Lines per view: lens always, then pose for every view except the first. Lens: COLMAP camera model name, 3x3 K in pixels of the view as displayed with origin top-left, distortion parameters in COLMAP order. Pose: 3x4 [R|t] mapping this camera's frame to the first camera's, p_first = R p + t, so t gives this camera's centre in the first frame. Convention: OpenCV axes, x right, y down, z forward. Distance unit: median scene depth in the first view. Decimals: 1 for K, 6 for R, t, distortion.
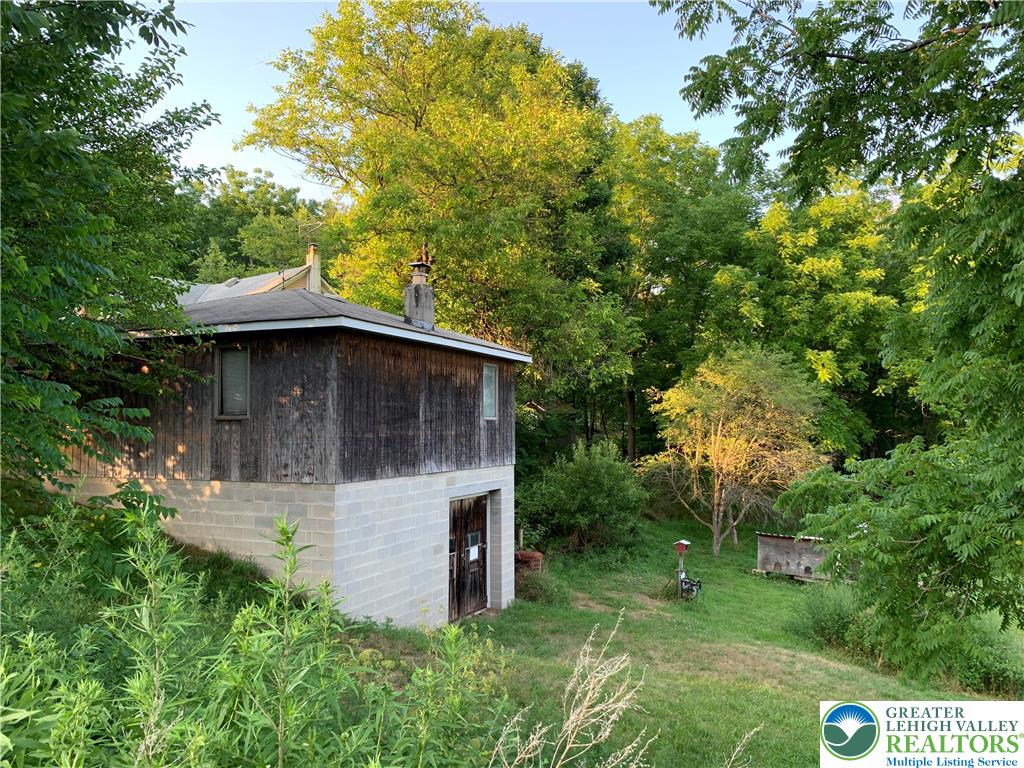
lens RADIAL K [[784.2, 0, 552.2], [0, 784.2, 383.6], [0, 0, 1]] dist [-0.003715, -0.013271]
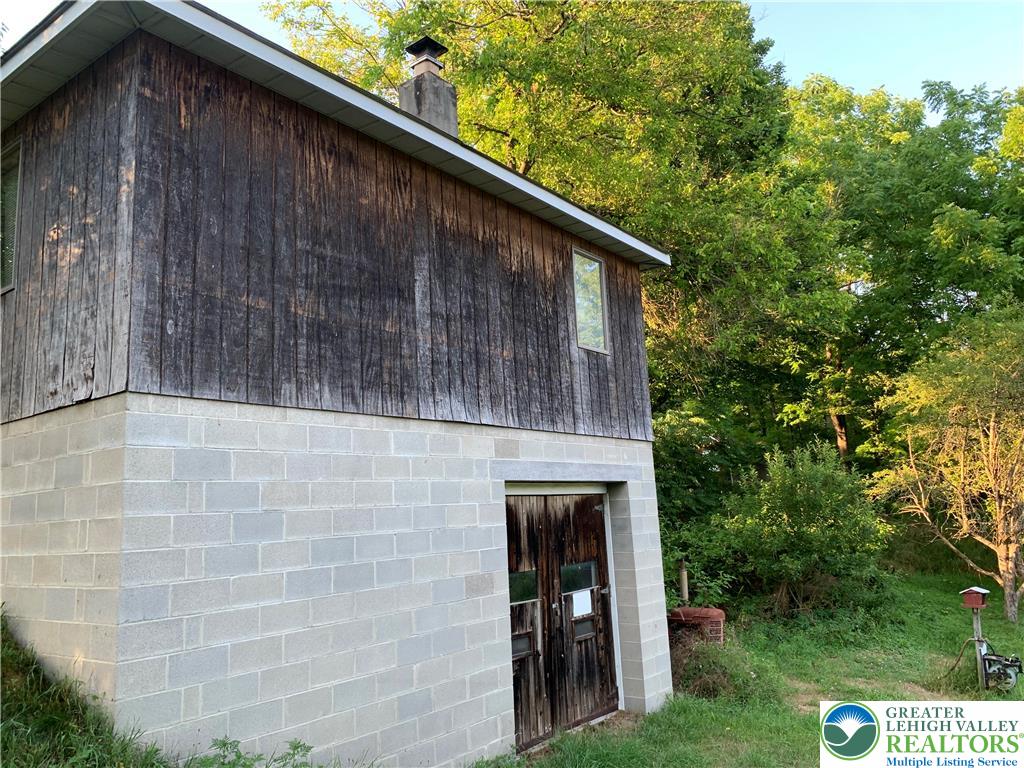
lens RADIAL K [[784.2, 0, 552.2], [0, 784.2, 383.6], [0, 0, 1]] dist [-0.003715, -0.013271]
pose [[0.968650, -0.092982, -0.230374, 0.015622], [0.067431, 0.990909, -0.116416, 0.129024], [0.239104, 0.097232, 0.966113, 0.468422]]
